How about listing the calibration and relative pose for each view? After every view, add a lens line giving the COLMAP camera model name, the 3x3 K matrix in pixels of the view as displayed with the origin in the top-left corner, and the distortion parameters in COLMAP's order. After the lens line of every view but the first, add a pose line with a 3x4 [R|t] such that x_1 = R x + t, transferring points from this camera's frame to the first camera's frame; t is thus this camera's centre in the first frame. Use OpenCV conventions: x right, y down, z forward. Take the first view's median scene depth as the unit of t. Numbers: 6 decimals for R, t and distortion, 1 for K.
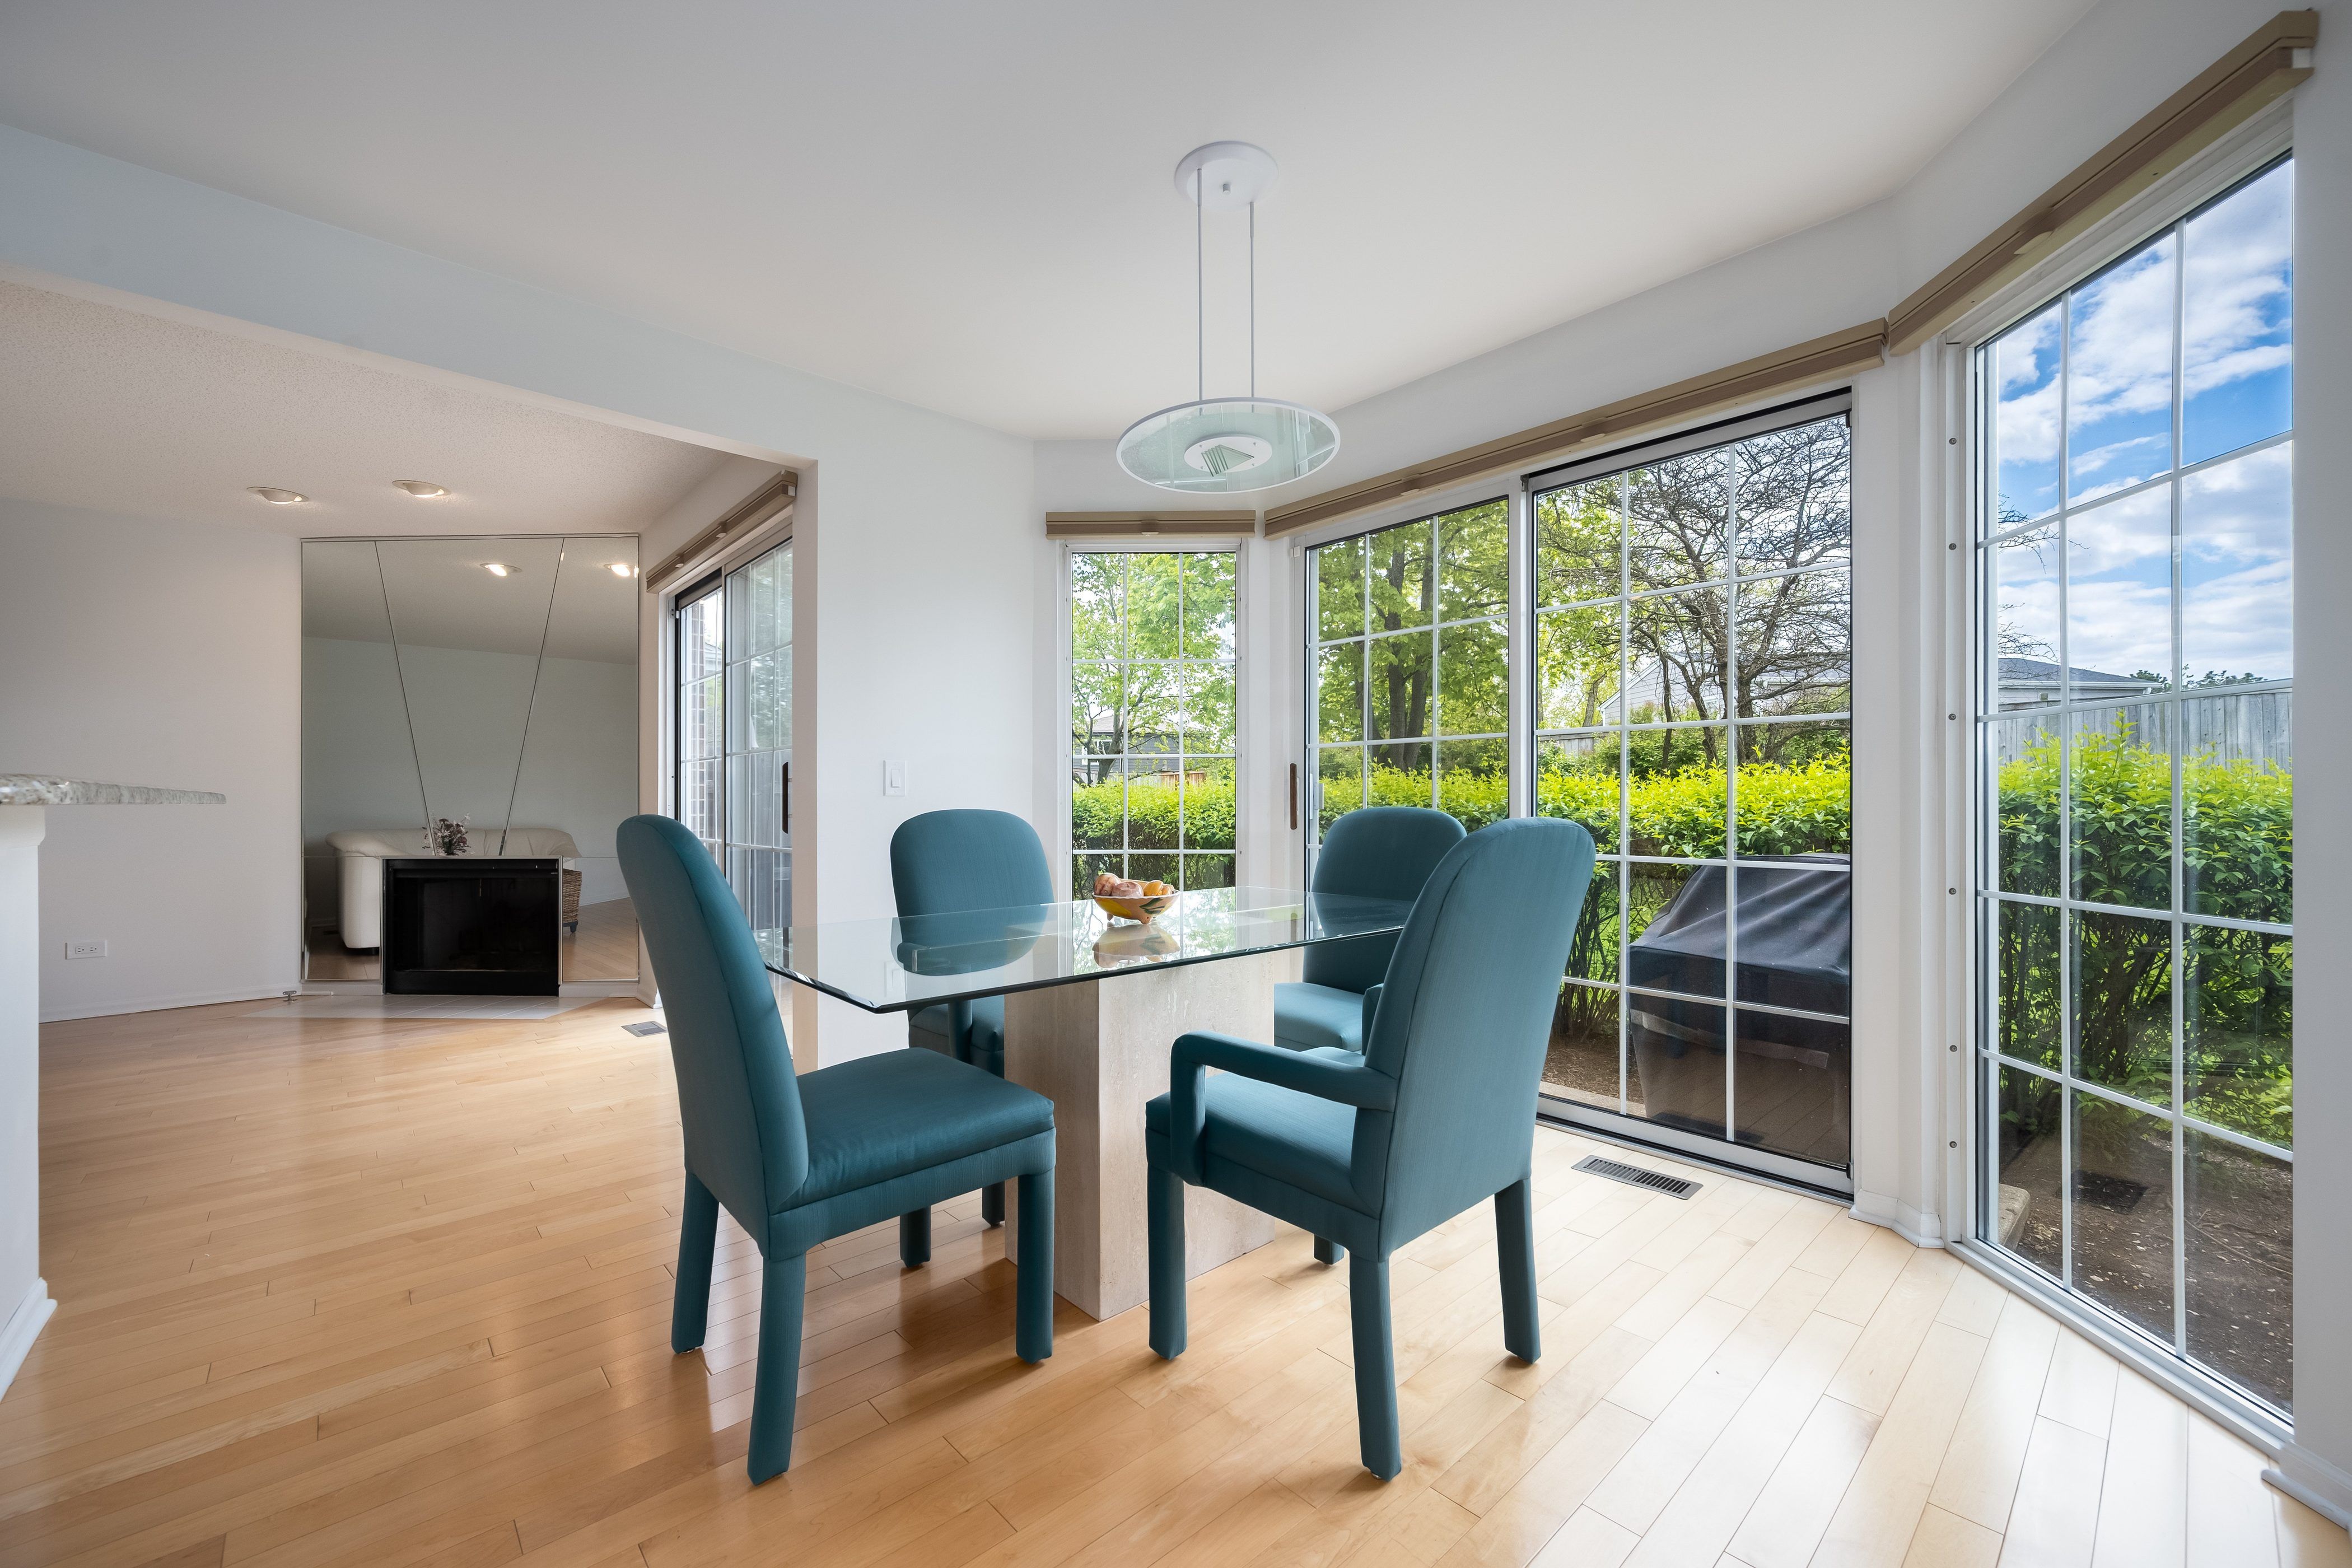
lens RADIAL K [[936.3, 0, 1170.1], [0, 936.3, 801.1], [0, 0, 1]] dist [0.003590, -0.000080]
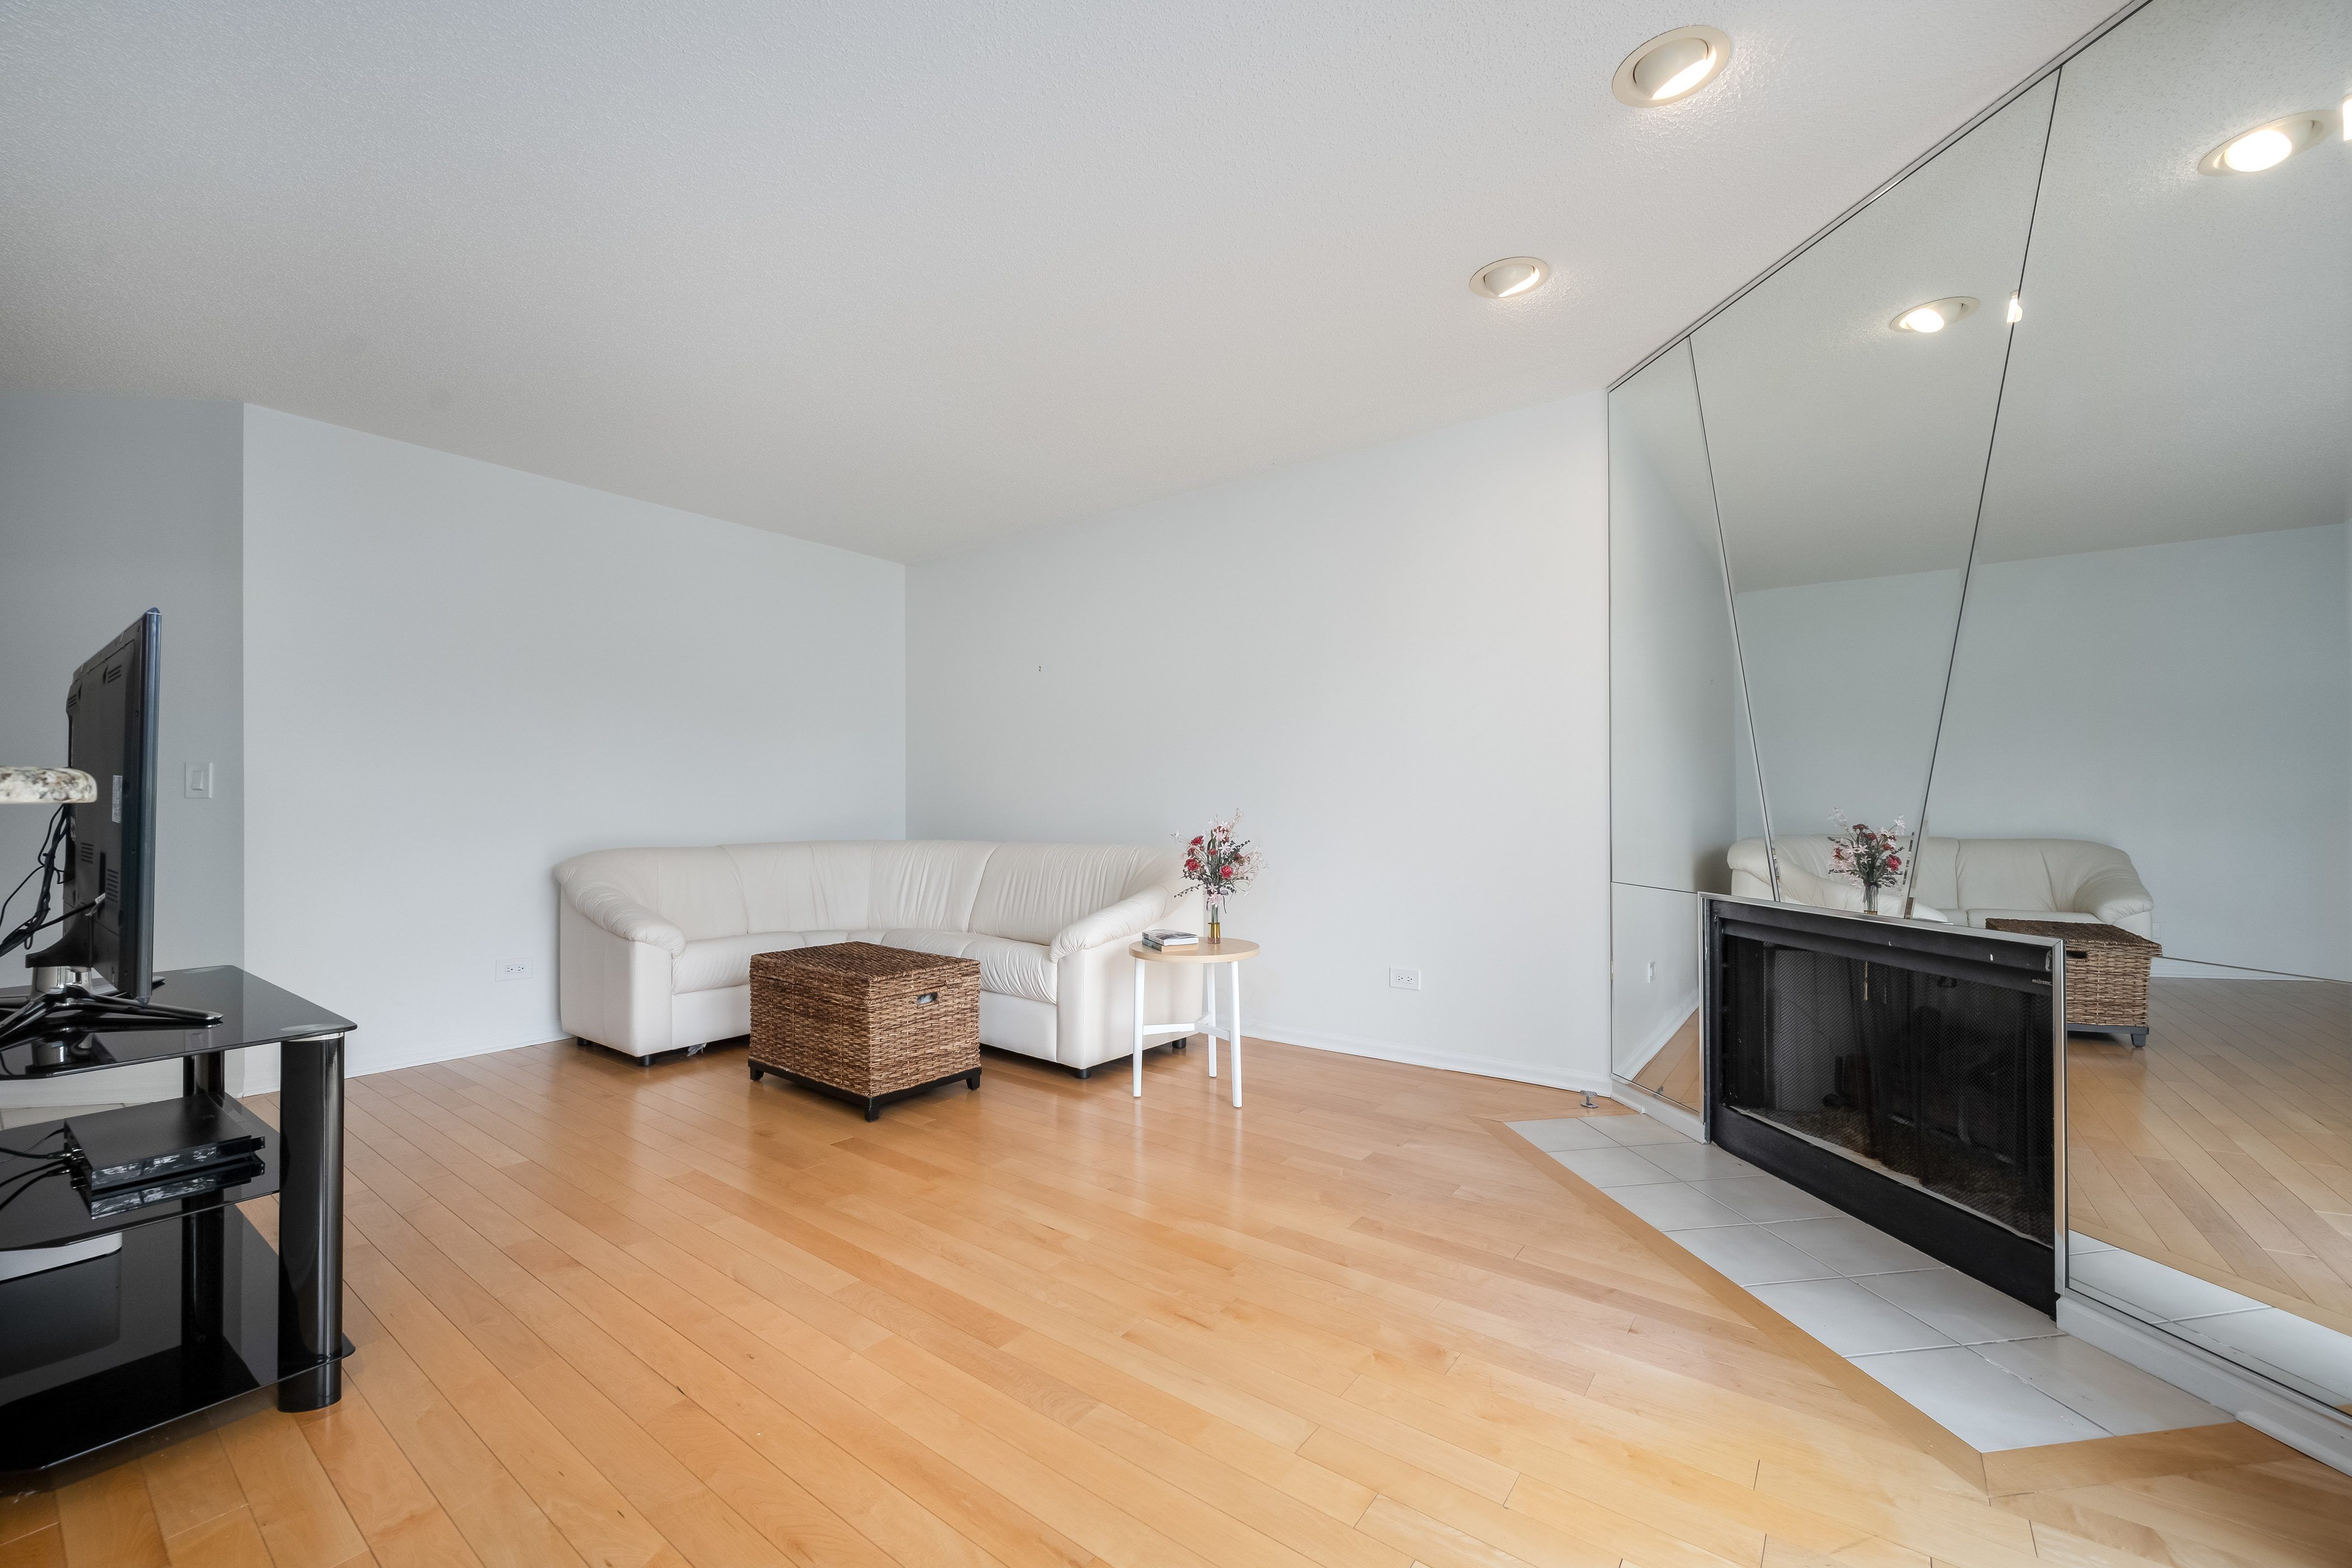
lens RADIAL K [[936.3, 0, 1180.3], [0, 936.3, 793.8], [0, 0, 1]] dist [0.003590, -0.000080]
pose [[0.194229, -0.007575, -0.980927, -0.330136], [0.006938, 0.999956, -0.006348, 0.000973], [0.980932, -0.005573, 0.194273, 0.550366]]
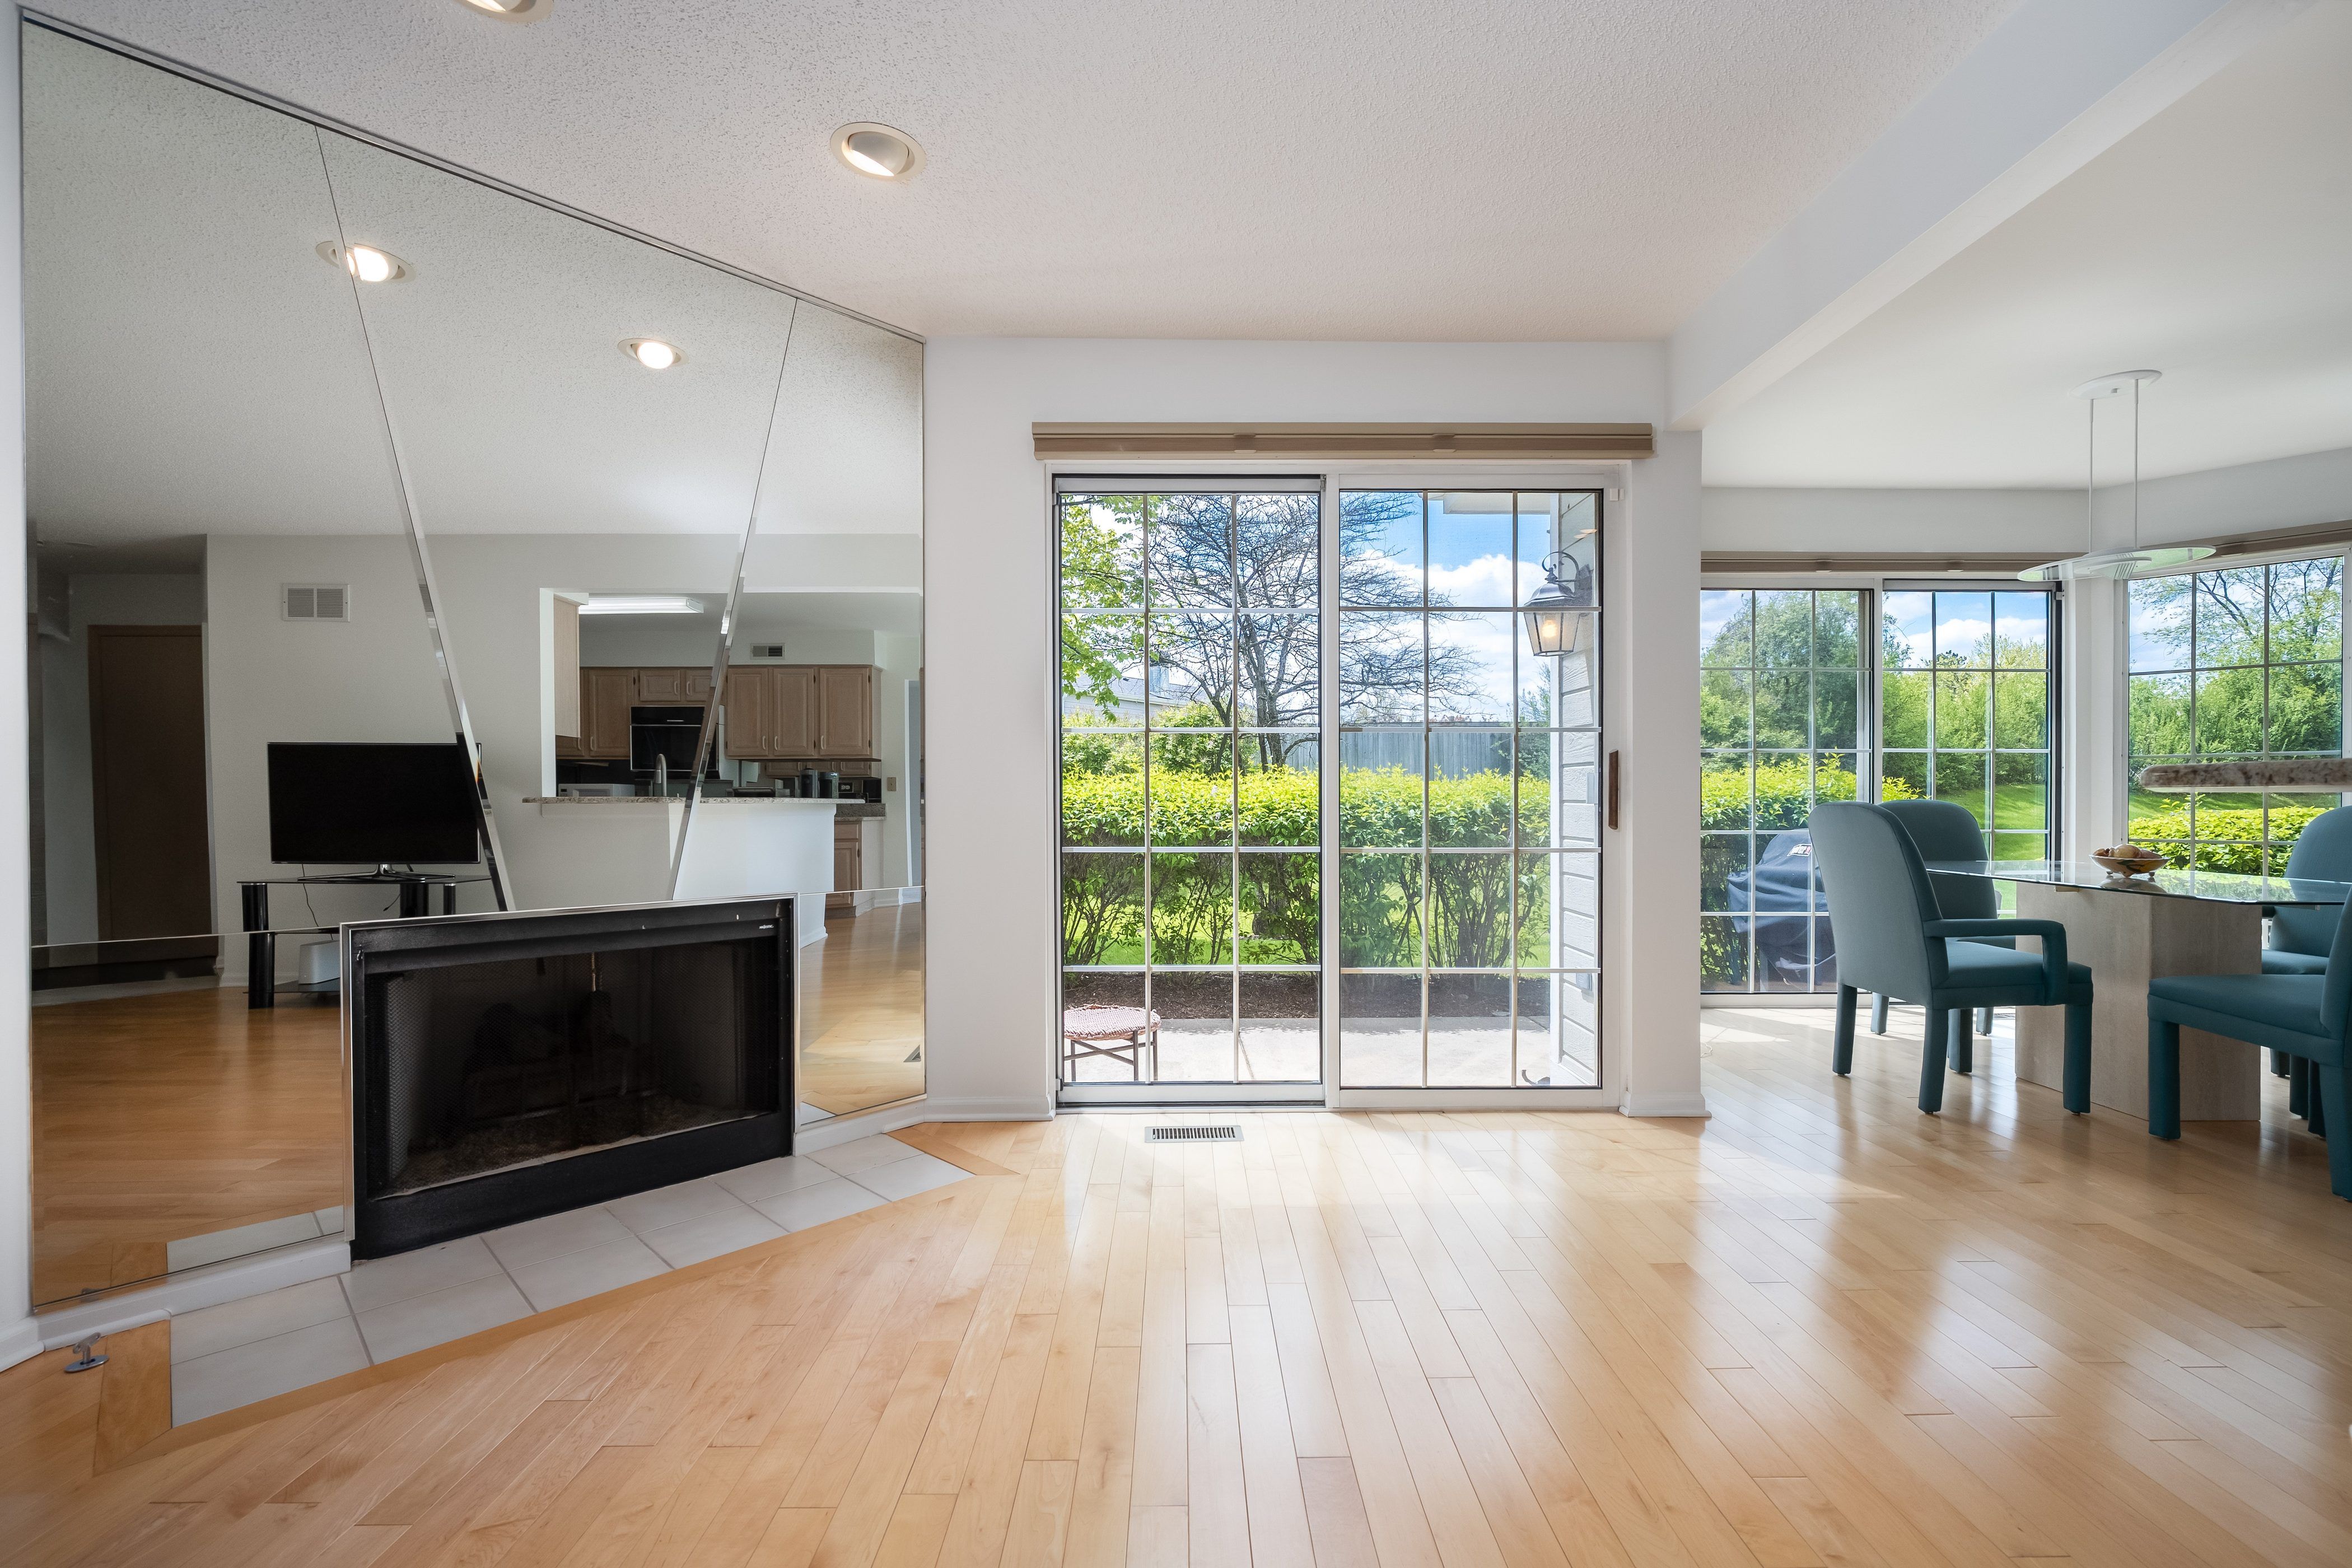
lens RADIAL K [[1017.3, 0, 1192.3], [0, 1017.3, 807.0], [0, 0, 1]] dist [0.005282, 0.000228]
pose [[0.658853, -0.002191, 0.752268, -0.870015], [-0.003941, 0.999972, 0.006364, 0.004176], [-0.752261, -0.007157, 0.658826, 0.412360]]
